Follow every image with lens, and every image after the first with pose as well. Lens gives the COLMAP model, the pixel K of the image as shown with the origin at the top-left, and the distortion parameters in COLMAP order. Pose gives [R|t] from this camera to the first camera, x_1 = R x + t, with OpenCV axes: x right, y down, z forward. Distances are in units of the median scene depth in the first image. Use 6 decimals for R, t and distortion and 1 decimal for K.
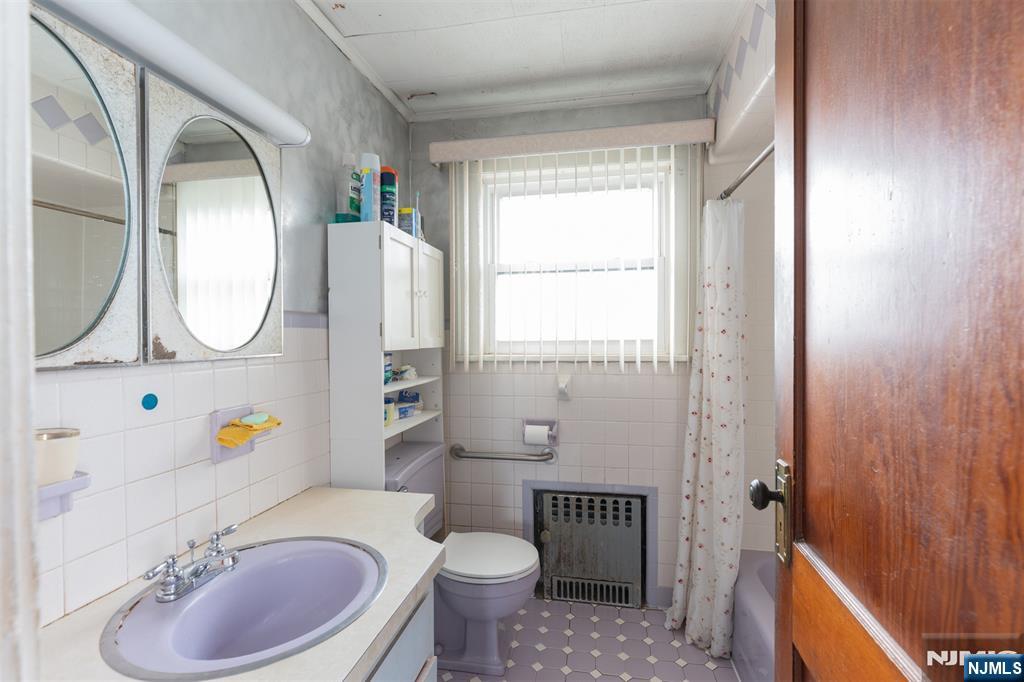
lens RADIAL K [[471.9, 0, 512.0], [0, 471.9, 341.0], [0, 0, 1]] dist [-0.000276, -0.000088]
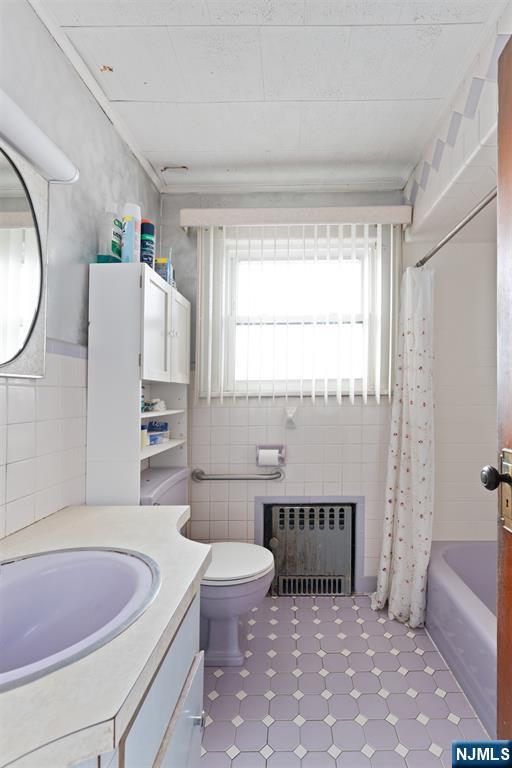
lens RADIAL K [[339.1, 0, 257.0], [0, 339.1, 412.0], [0, 0, 1]] dist [0.001016, -0.000036]
pose [[0.982338, 0.009126, 0.186895, -0.147787], [-0.002508, 0.999362, -0.035615, 0.120689], [-0.187101, 0.034518, 0.981734, 0.159074]]
